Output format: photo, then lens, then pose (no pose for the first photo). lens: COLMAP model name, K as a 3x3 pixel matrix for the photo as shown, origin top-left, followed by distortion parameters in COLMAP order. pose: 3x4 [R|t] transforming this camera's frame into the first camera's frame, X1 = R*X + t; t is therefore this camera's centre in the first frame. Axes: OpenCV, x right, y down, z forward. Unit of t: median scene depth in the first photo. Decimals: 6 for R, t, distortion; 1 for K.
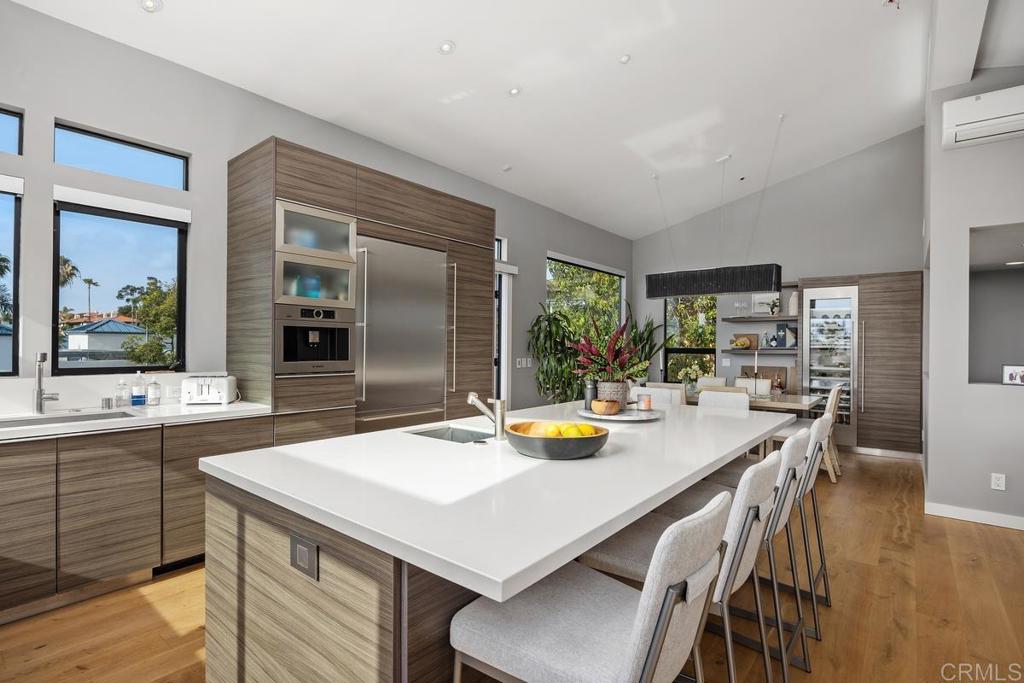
lens RADIAL K [[490.9, 0, 506.7], [0, 490.9, 345.2], [0, 0, 1]] dist [-0.012494, -0.000206]
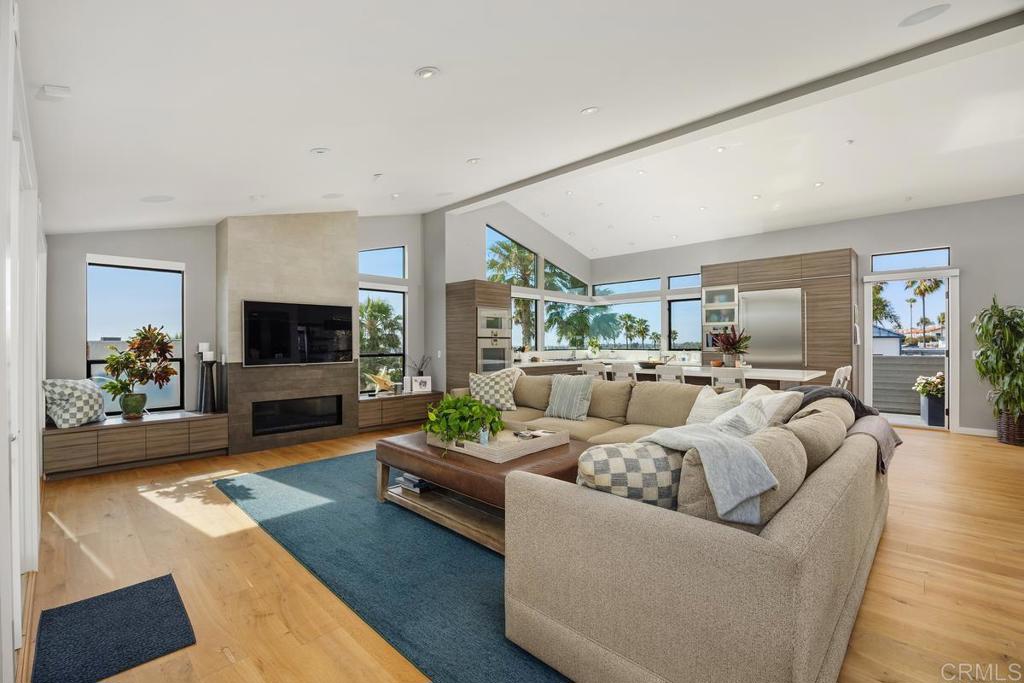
lens RADIAL K [[436.7, 0, 501.7], [0, 436.7, 347.0], [0, 0, 1]] dist [-0.020553, -0.000144]
pose [[-0.086823, -0.001709, -0.996222, 1.109870], [0.002224, 0.999996, -0.001909, 0.018229], [0.996221, -0.002382, -0.086819, 0.045267]]
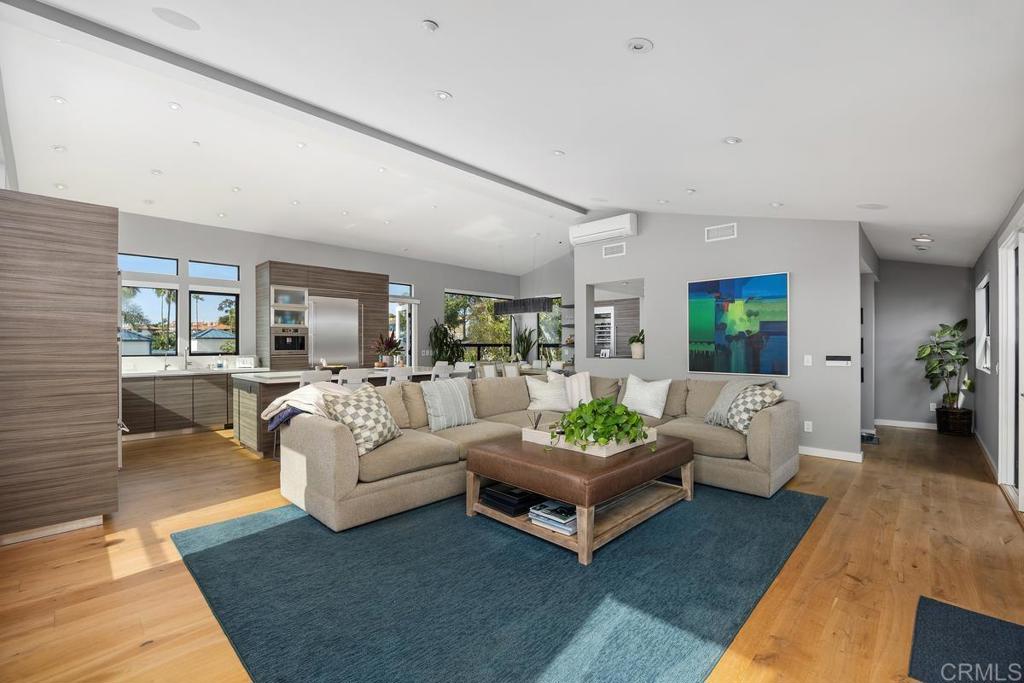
lens RADIAL K [[436.7, 0, 509.4], [0, 436.7, 344.1], [0, 0, 1]] dist [-0.020553, -0.000144]
pose [[0.996434, -0.012421, -0.083459, 0.499663], [0.012340, 0.999923, -0.001491, 0.010816], [0.083471, 0.000456, 0.996510, -0.598613]]
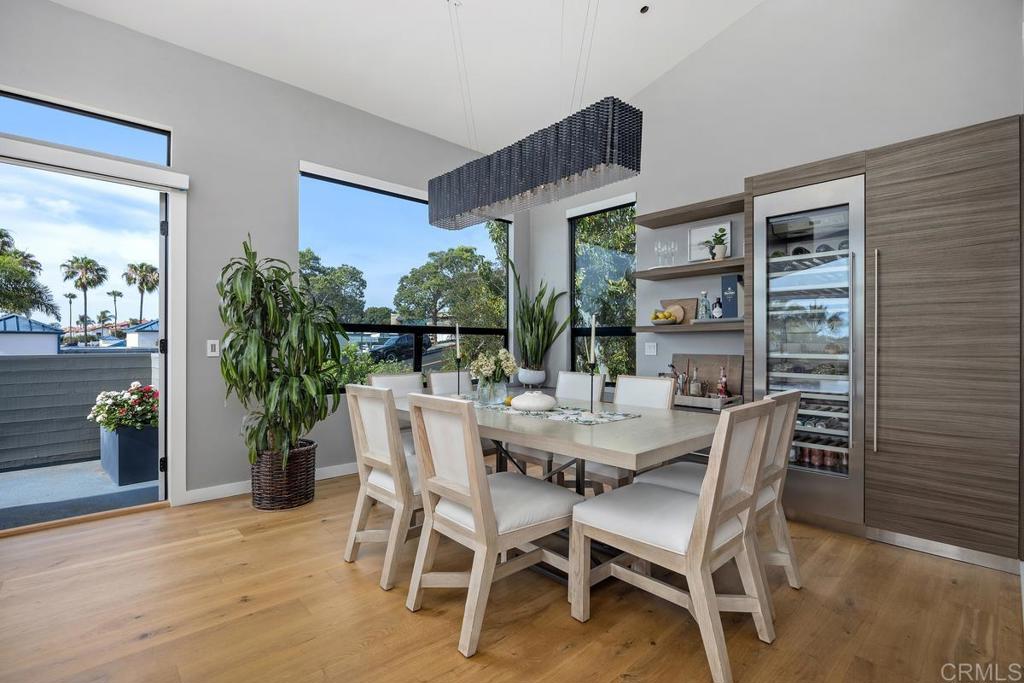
lens RADIAL K [[472.1, 0, 507.6], [0, 472.1, 340.1], [0, 0, 1]] dist [-0.000836, 0.000008]
pose [[0.989085, -0.010229, -0.146993, 0.474253], [0.009543, 0.999940, -0.005368, 0.034679], [0.147039, 0.003907, 0.989123, 0.535772]]
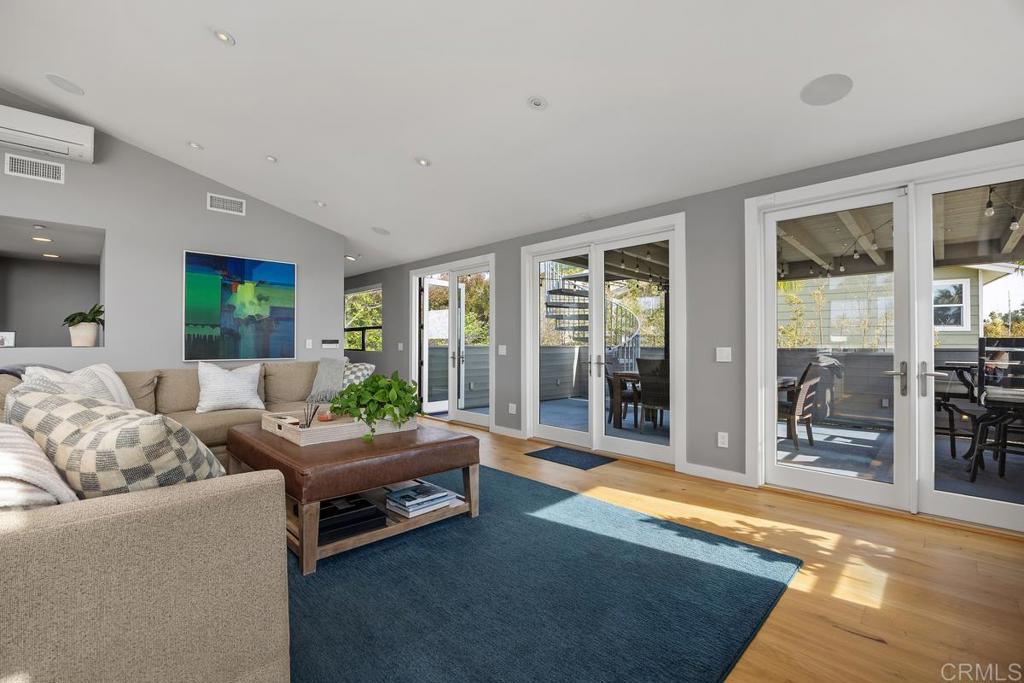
lens RADIAL K [[436.7, 0, 508.5], [0, 436.7, 338.9], [0, 0, 1]] dist [-0.020553, -0.000144]
pose [[0.107531, 0.000241, 0.994202, 0.088056], [0.001853, 0.999998, -0.000442, 0.038705], [-0.994200, 0.001890, 0.107530, -0.258406]]
